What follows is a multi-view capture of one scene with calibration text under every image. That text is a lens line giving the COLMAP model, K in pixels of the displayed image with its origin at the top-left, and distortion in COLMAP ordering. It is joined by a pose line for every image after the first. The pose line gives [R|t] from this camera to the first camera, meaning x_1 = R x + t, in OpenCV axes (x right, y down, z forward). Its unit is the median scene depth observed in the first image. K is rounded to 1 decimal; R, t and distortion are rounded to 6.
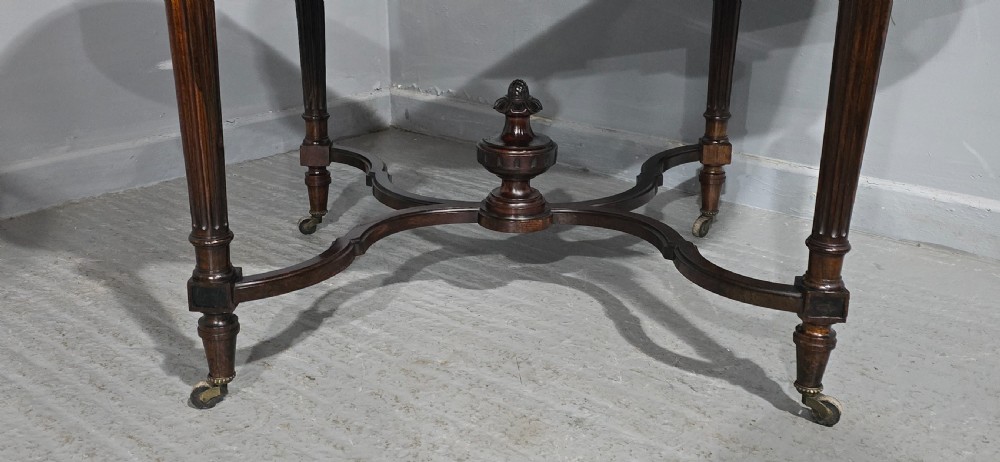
lens RADIAL K [[985.0, 0, 498.0], [0, 985.0, 224.6], [0, 0, 1]] dist [0.062089, 0.000000]
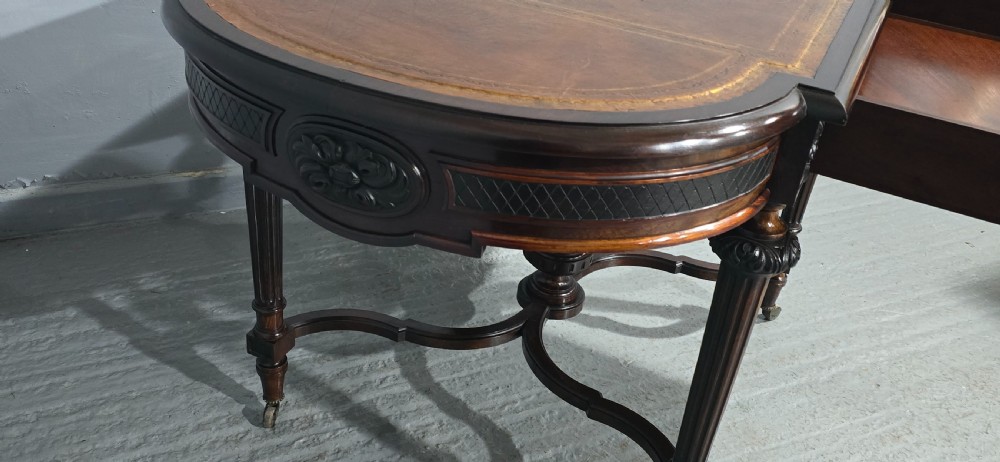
lens RADIAL K [[862.9, 0, 491.0], [0, 862.9, 227.6], [0, 0, 1]] dist [0.090436, -0.123936]
pose [[0.430685, -0.442897, 0.786355, -0.849792], [0.213254, 0.896573, 0.388176, -0.538099], [-0.876946, 0.000512, 0.480589, 0.617574]]
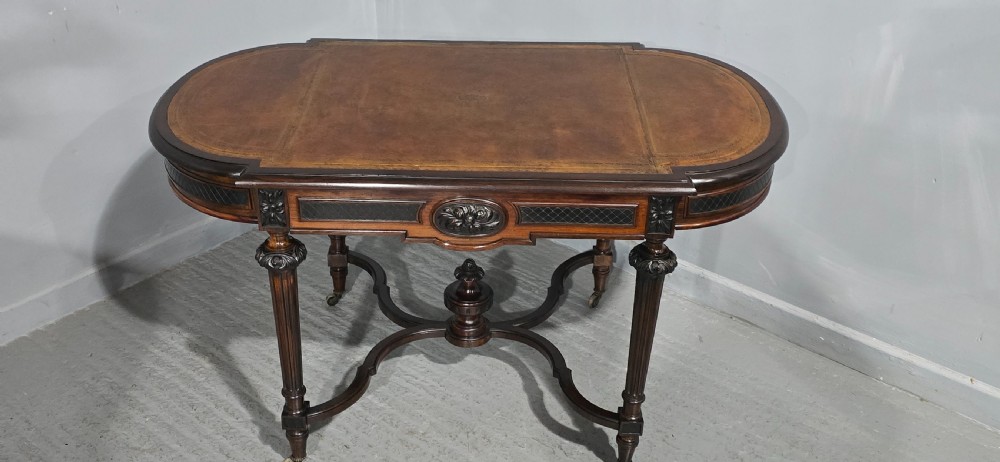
lens RADIAL K [[985.0, 0, 508.7], [0, 985.0, 215.2], [0, 0, 1]] dist [0.062089, 0.000000]
pose [[0.999502, 0.003524, 0.031354, 0.036105], [-0.009248, 0.982817, 0.184349, -0.538401], [-0.030166, -0.184547, 0.982361, -0.607189]]
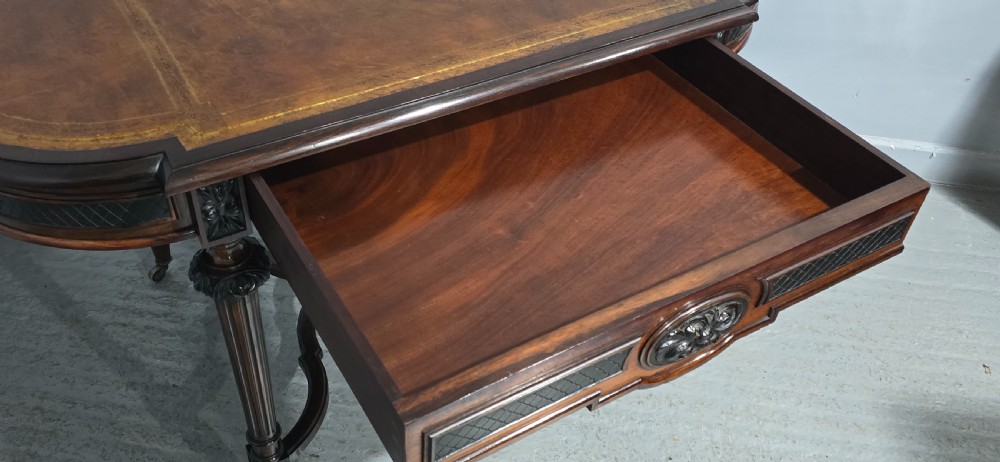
lens RADIAL K [[862.9, 0, 485.1], [0, 862.9, 228.1], [0, 0, 1]] dist [0.090436, -0.123936]
pose [[0.850059, -0.330311, 0.410236, -0.355565], [0.142139, 0.893872, 0.425194, -0.555778], [-0.507145, -0.303129, 0.806794, 0.029381]]
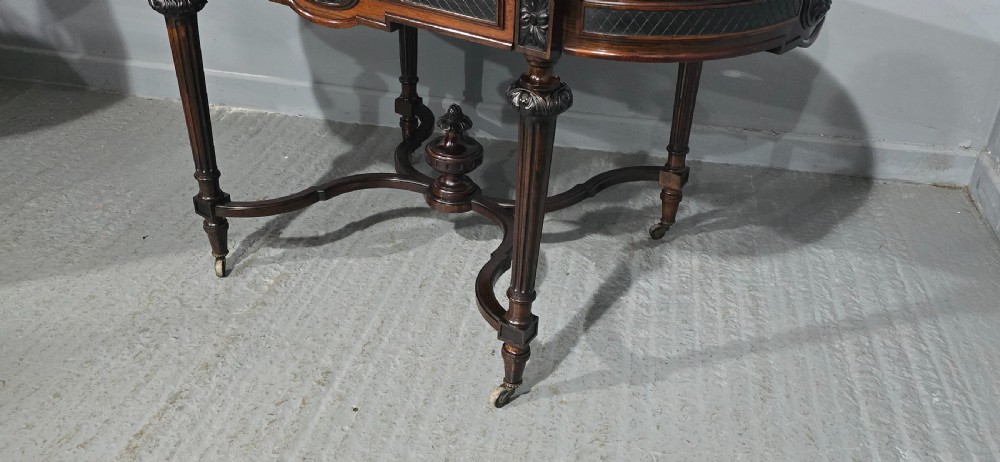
lens RADIAL K [[861.2, 0, 505.2], [0, 861.2, 242.6], [0, 0, 1]] dist [0.099069, -0.136715]
pose [[0.491632, 0.459945, -0.739424, 0.626515], [-0.311734, 0.885814, 0.343738, -0.394406], [0.813093, 0.061511, 0.578875, 0.274022]]
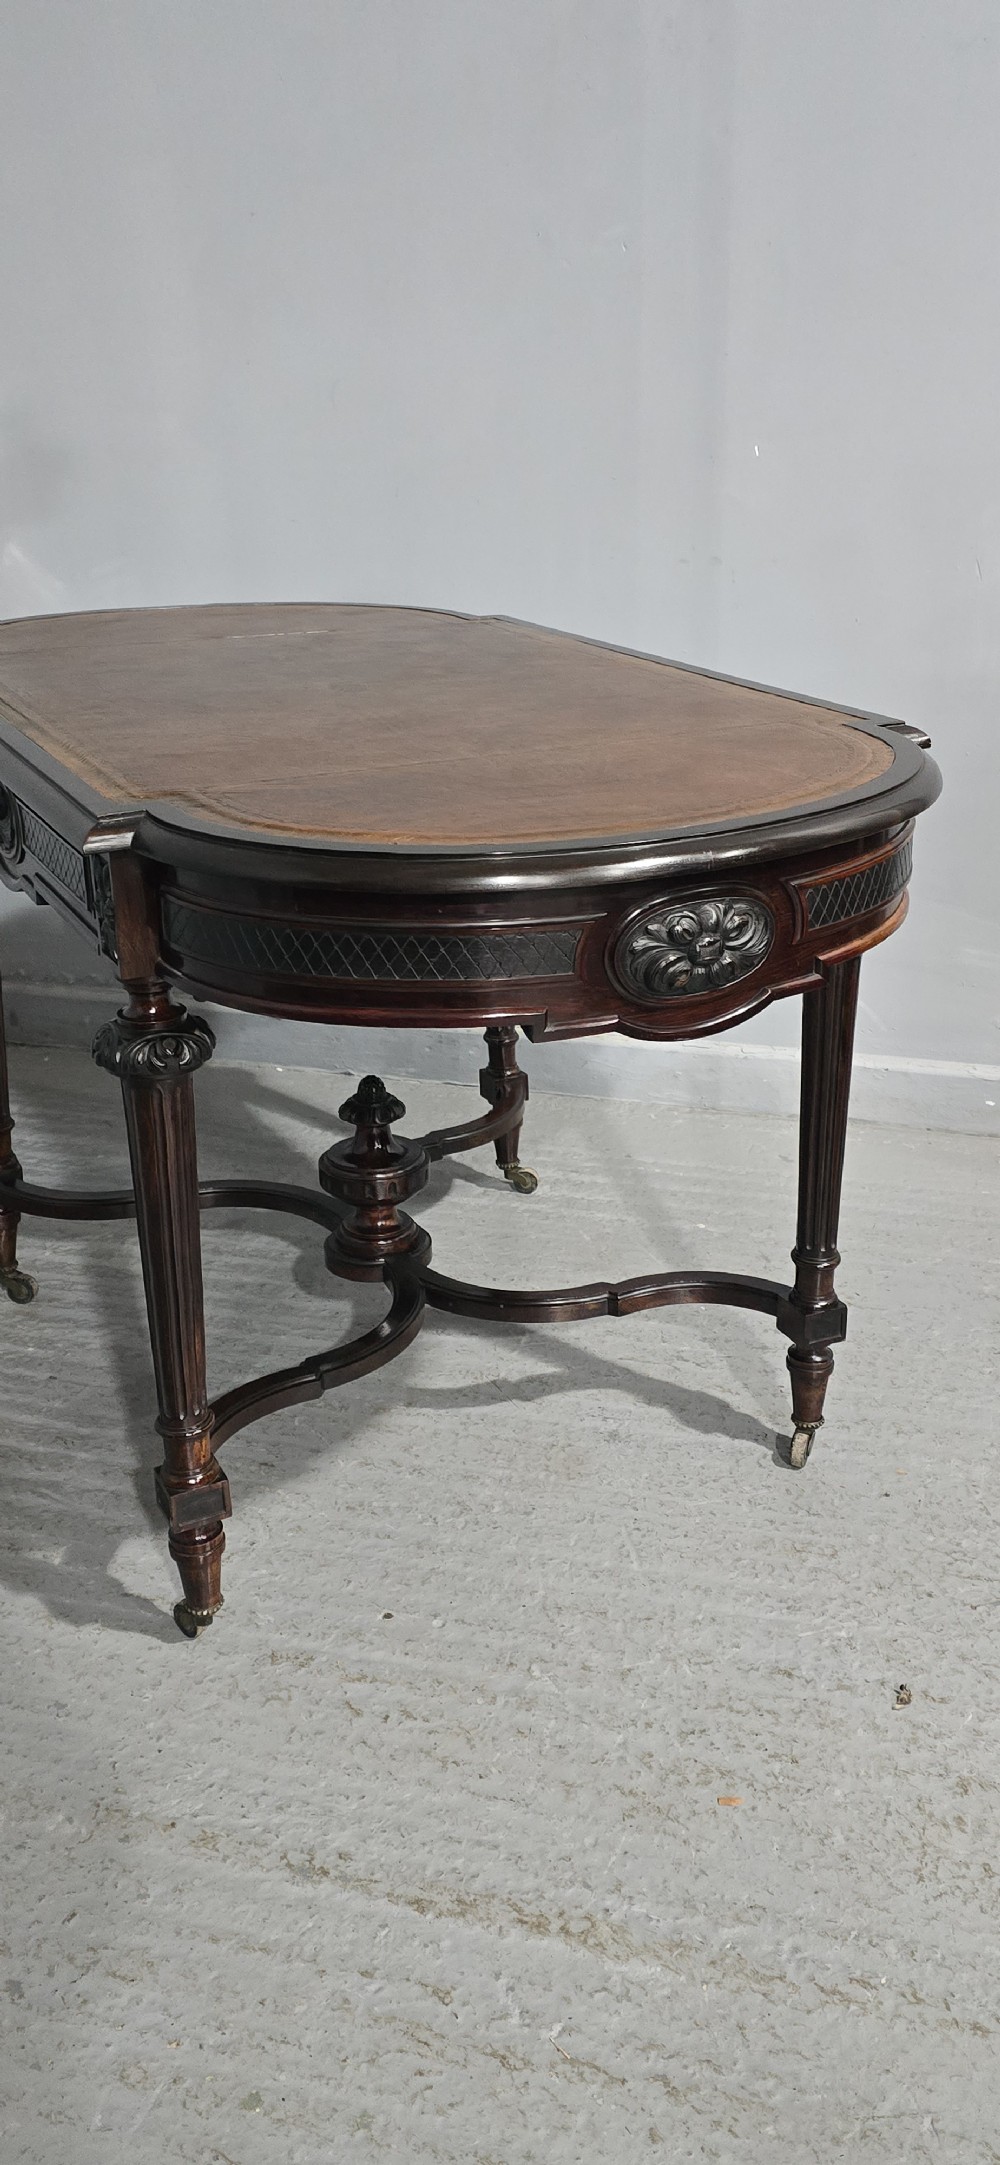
lens RADIAL K [[1868.1, 0, 518.9], [0, 1868.1, 1073.0], [0, 0, 1]] dist [0.090436, -0.123936]
pose [[0.905912, -0.170003, 0.387844, -0.504715], [0.154156, 0.985429, 0.071870, -0.214601], [-0.394410, -0.005319, 0.918919, -0.417080]]
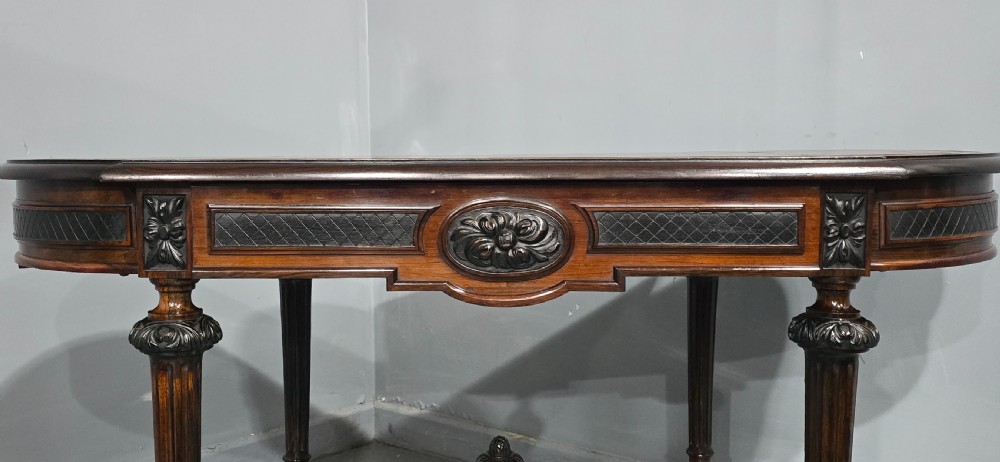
lens RADIAL K [[985.0, 0, 497.9], [0, 985.0, 221.8], [0, 0, 1]] dist [0.062089, 0.000000]
pose [[0.999844, -0.009764, 0.014714, 0.006474], [0.013221, 0.966283, -0.257144, -0.103598], [-0.011707, 0.257299, 0.966261, -0.034666]]
